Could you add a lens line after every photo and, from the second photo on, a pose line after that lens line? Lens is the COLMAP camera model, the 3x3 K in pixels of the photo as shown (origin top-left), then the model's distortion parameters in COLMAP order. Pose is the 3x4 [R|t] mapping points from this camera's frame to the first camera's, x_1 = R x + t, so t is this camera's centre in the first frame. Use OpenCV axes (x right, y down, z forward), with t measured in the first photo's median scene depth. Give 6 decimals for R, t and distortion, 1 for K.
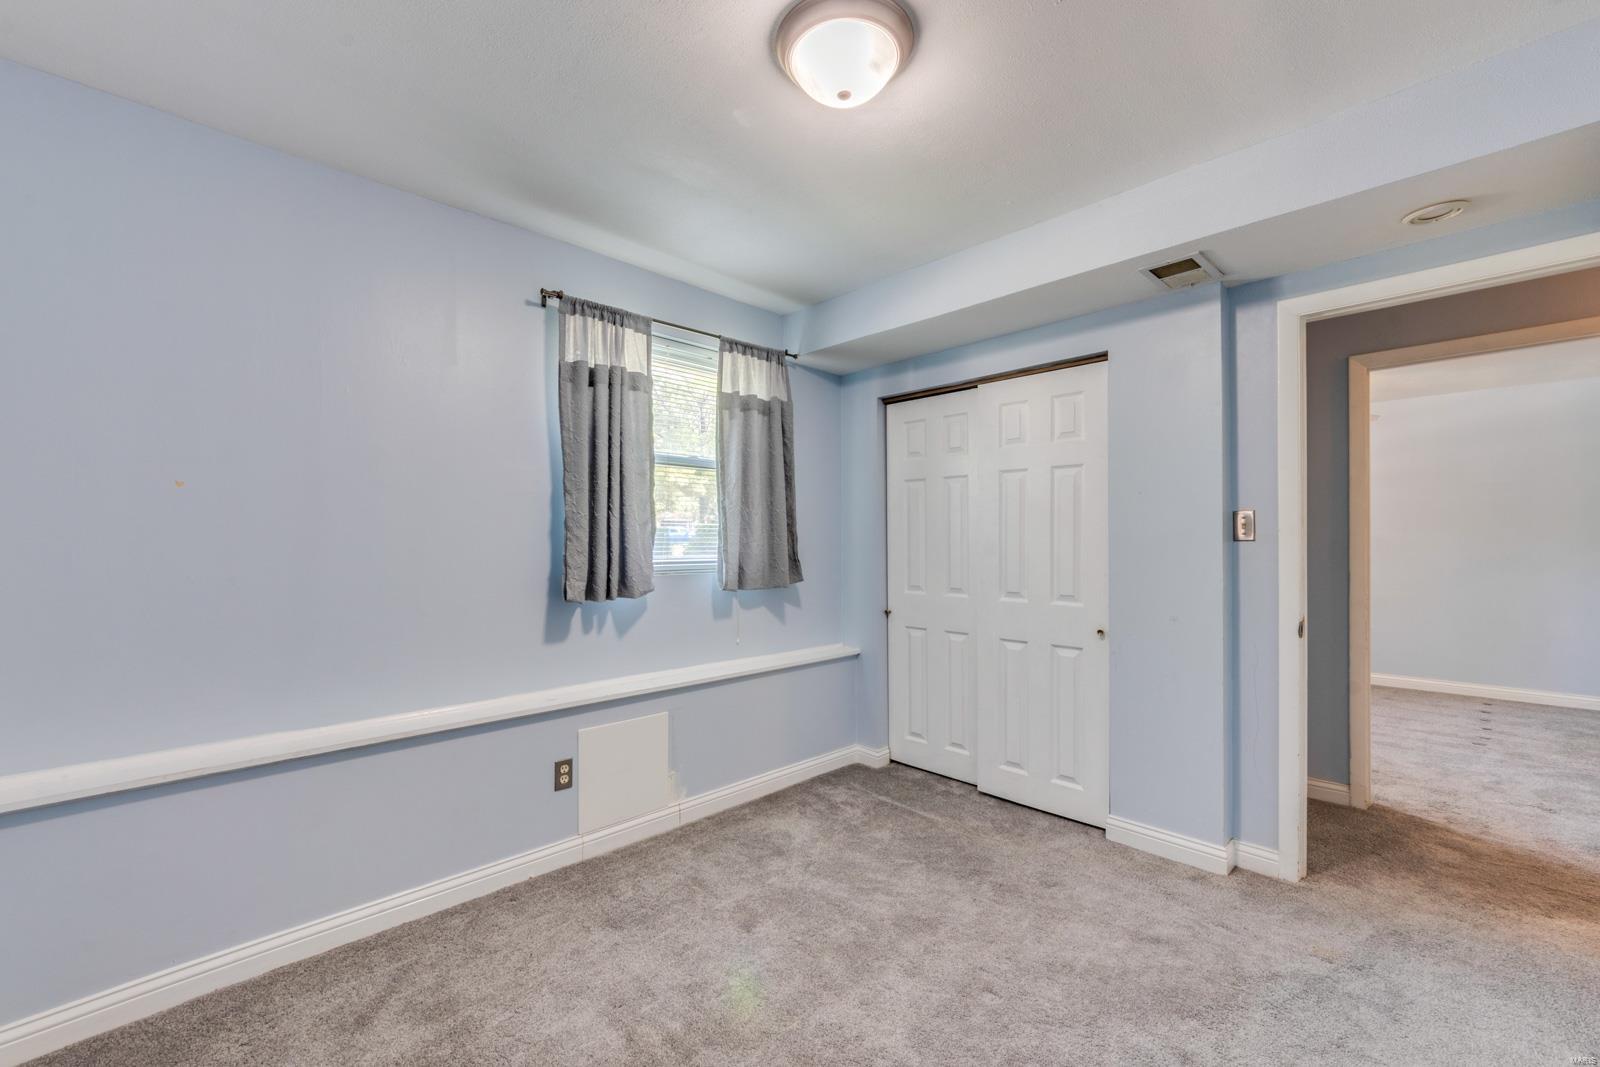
lens RADIAL K [[655.3, 0, 792.2], [0, 655.3, 537.3], [0, 0, 1]] dist [-0.000056, -0.000033]
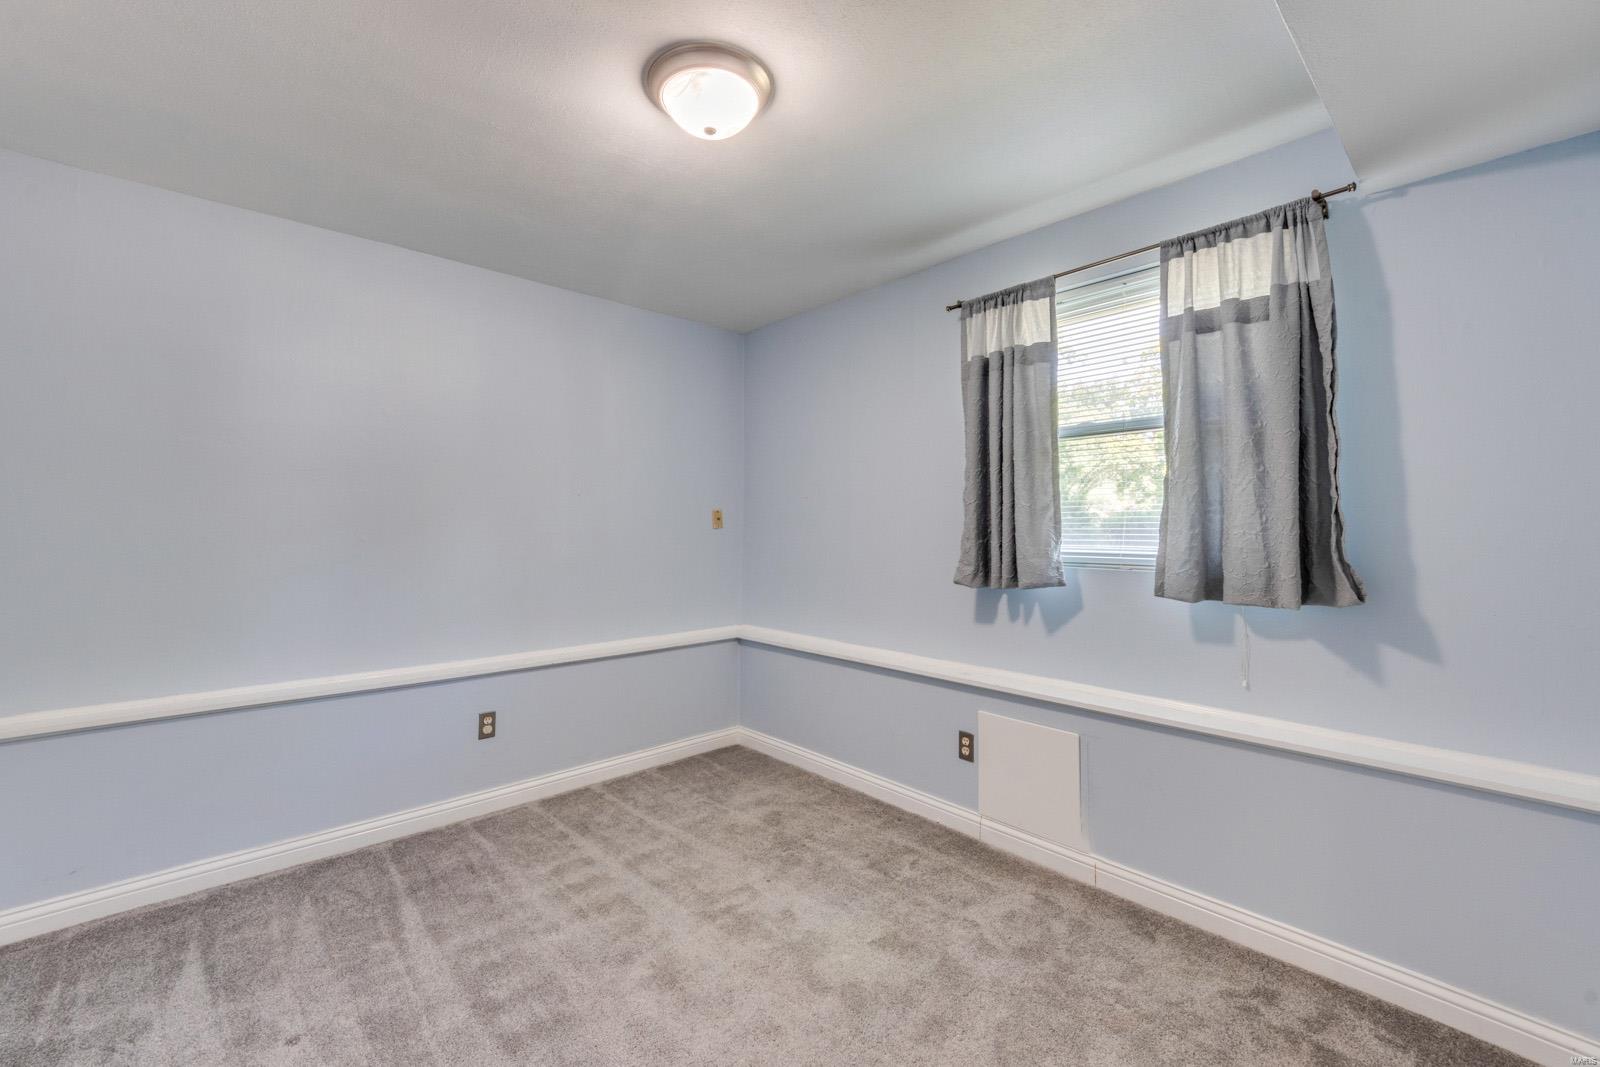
lens RADIAL K [[658.6, 0, 799.1], [0, 658.6, 504.9], [0, 0, 1]] dist [-0.000198, 0.000007]
pose [[-0.021372, -0.041040, -0.998929, 0.667449], [0.000915, 0.999156, -0.041069, 0.011412], [0.999771, -0.001791, -0.021317, 0.673559]]
